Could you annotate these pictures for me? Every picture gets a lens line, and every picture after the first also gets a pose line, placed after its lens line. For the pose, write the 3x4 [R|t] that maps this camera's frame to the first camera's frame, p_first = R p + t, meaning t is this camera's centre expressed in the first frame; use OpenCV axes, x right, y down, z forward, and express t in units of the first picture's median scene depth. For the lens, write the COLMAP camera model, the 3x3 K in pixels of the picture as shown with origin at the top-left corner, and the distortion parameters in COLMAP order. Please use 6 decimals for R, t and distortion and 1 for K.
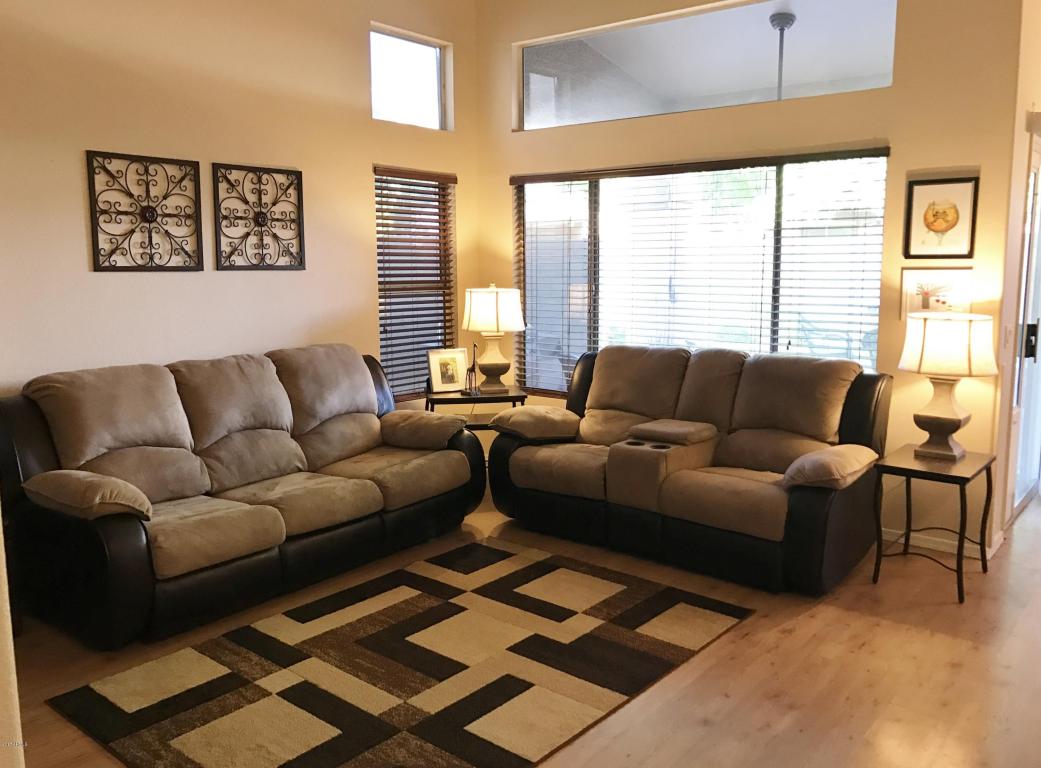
lens RADIAL K [[867.5, 0, 518.5], [0, 867.5, 368.3], [0, 0, 1]] dist [0.043714, -0.043075]
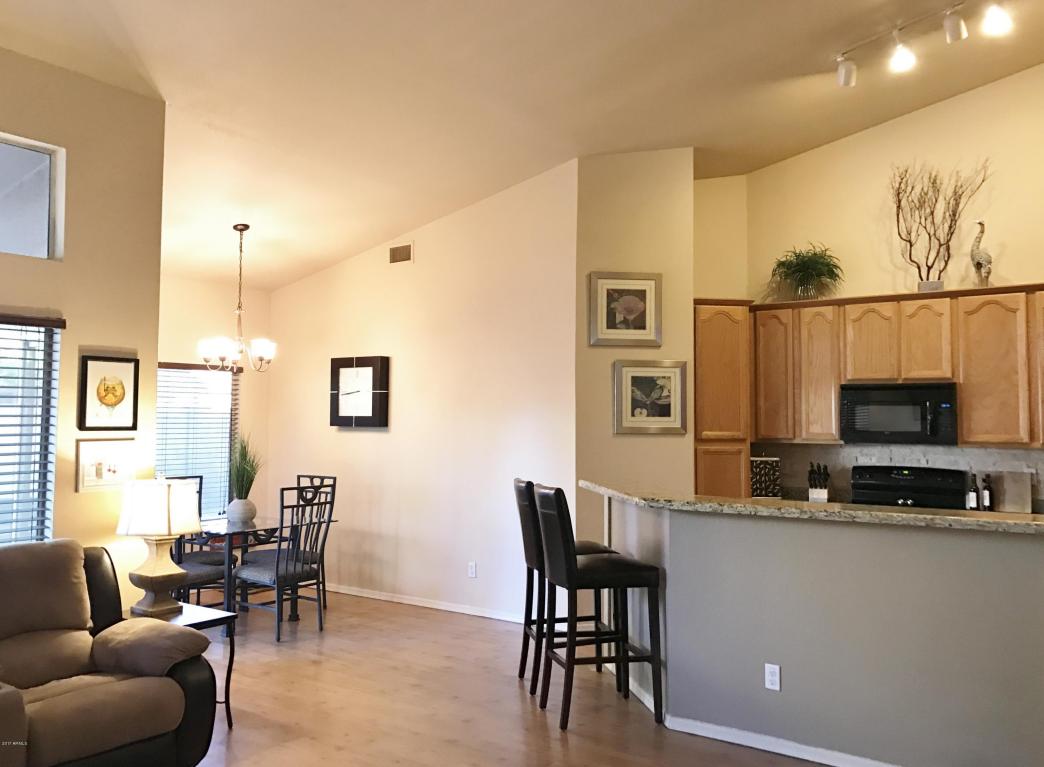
lens RADIAL K [[870.0, 0, 512.3], [0, 870.0, 368.5], [0, 0, 1]] dist [0.043714, -0.043075]
pose [[-0.063752, 0.064262, 0.995895, -0.614209], [0.125435, 0.990527, -0.055886, -0.078852], [-0.990051, 0.121357, -0.071209, 0.580743]]
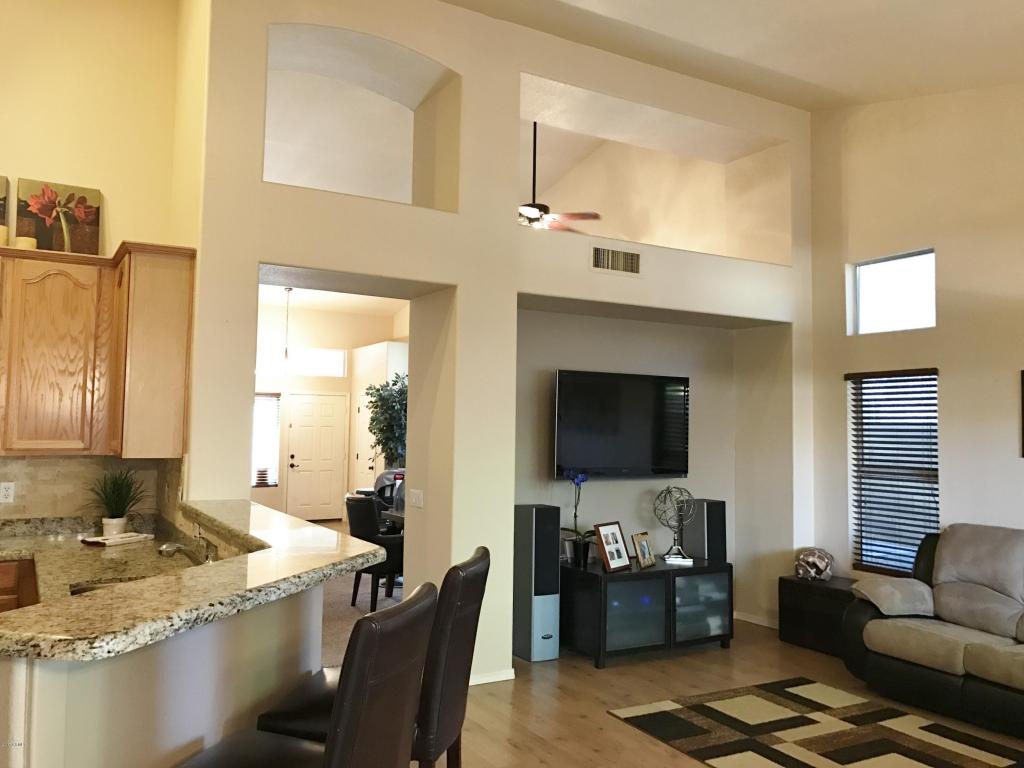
lens RADIAL K [[836.2, 0, 509.5], [0, 836.2, 372.0], [0, 0, 1]] dist [0.040576, -0.037321]
pose [[-0.355421, -0.068760, -0.932174, 0.974754], [-0.134449, 0.990680, -0.021812, -0.101121], [0.924986, 0.117577, -0.361353, 0.689495]]
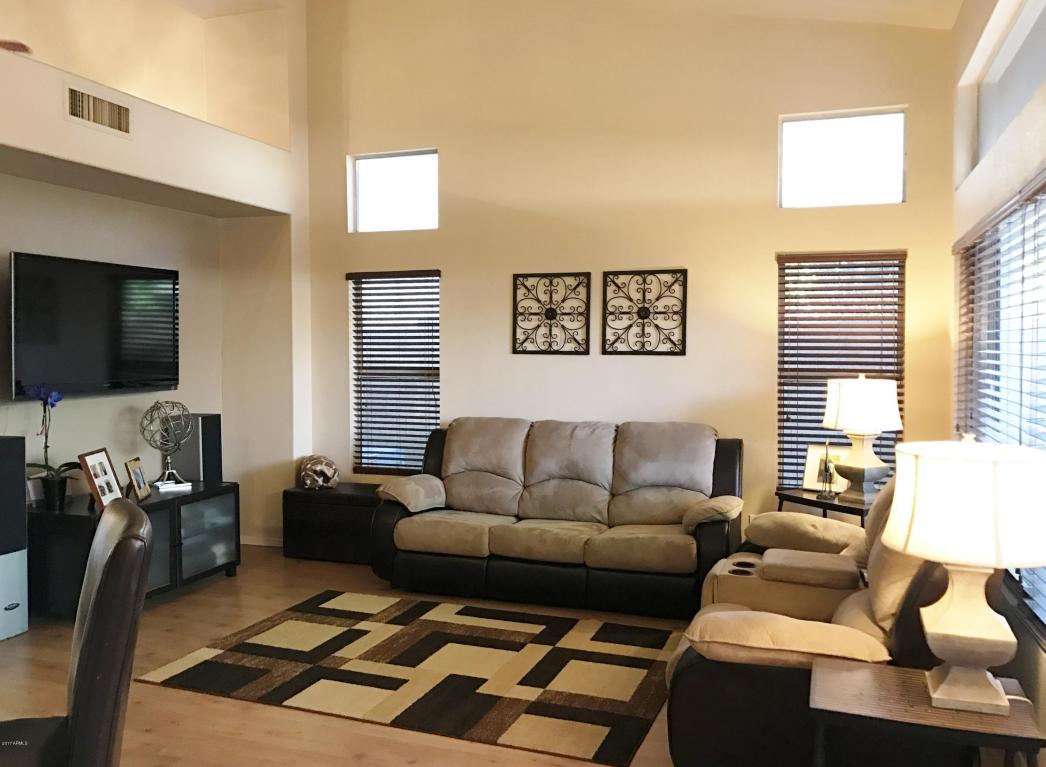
lens RADIAL K [[871.7, 0, 516.6], [0, 871.7, 375.0], [0, 0, 1]] dist [0.043714, -0.043075]
pose [[0.328970, 0.034732, -0.943702, 0.869343], [-0.120755, 0.992667, -0.005560, -0.064989], [0.936588, 0.115786, 0.330751, 0.498652]]
